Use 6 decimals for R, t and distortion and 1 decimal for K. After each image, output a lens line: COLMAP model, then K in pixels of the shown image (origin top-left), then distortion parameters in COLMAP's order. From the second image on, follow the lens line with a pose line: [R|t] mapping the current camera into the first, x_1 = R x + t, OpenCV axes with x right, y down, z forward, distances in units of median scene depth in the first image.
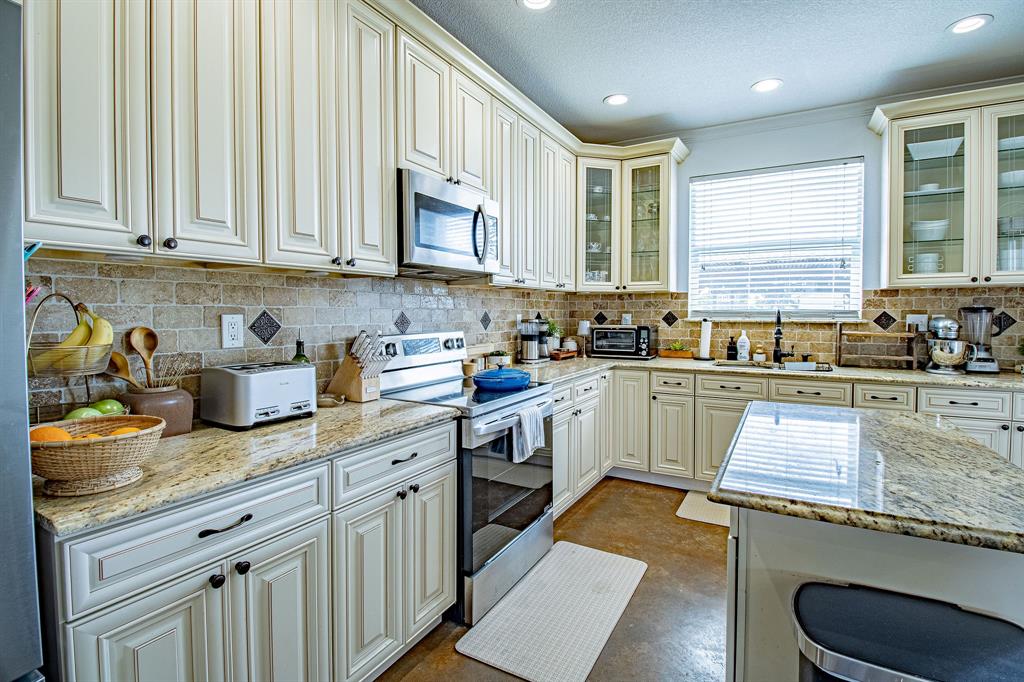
lens RADIAL K [[477.7, 0, 518.3], [0, 477.7, 328.5], [0, 0, 1]] dist [0.001343, -0.013103]
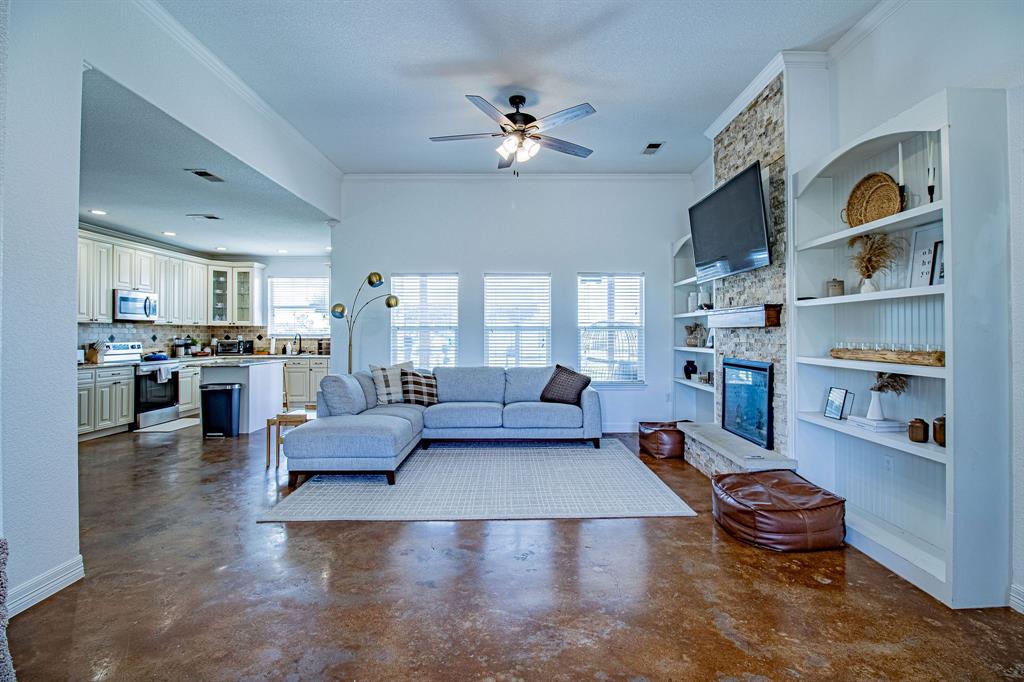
lens RADIAL K [[477.7, 0, 518.3], [0, 477.7, 328.5], [0, 0, 1]] dist [0.001343, -0.013103]
pose [[0.871562, 0.004573, 0.490264, 0.320615], [0.018331, 0.998953, -0.041906, 0.062144], [-0.489942, 0.045511, 0.870566, -1.783865]]
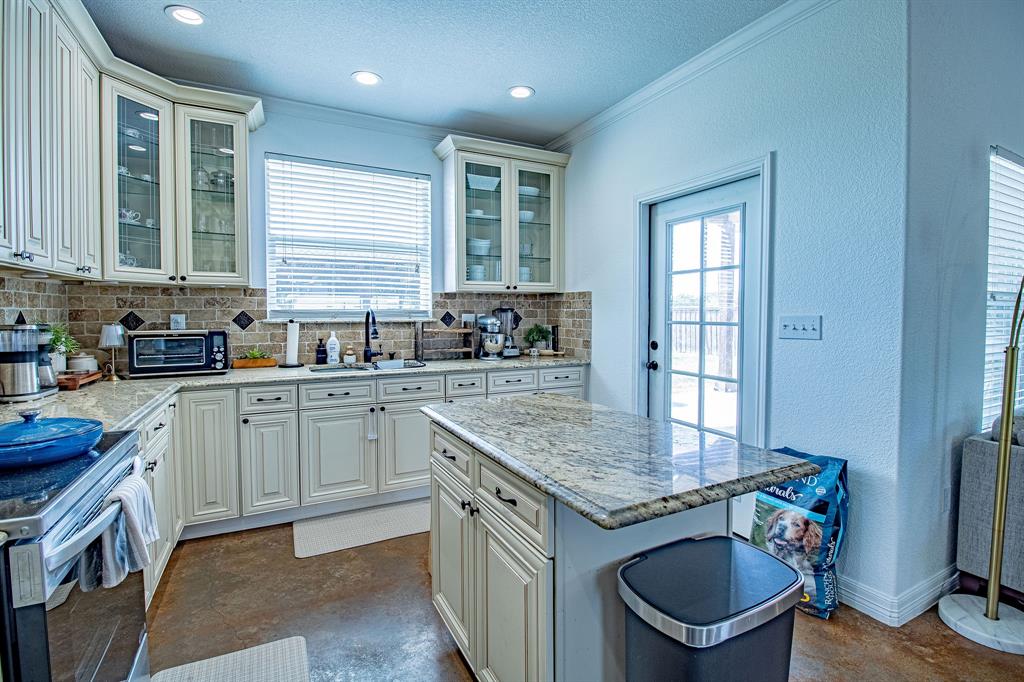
lens RADIAL K [[477.7, 0, 518.3], [0, 477.7, 328.5], [0, 0, 1]] dist [0.001343, -0.013103]
pose [[0.549034, -0.028814, 0.835303, -0.119781], [0.028036, 0.999478, 0.016049, -0.007199], [-0.835329, 0.014607, 0.549556, 0.191154]]
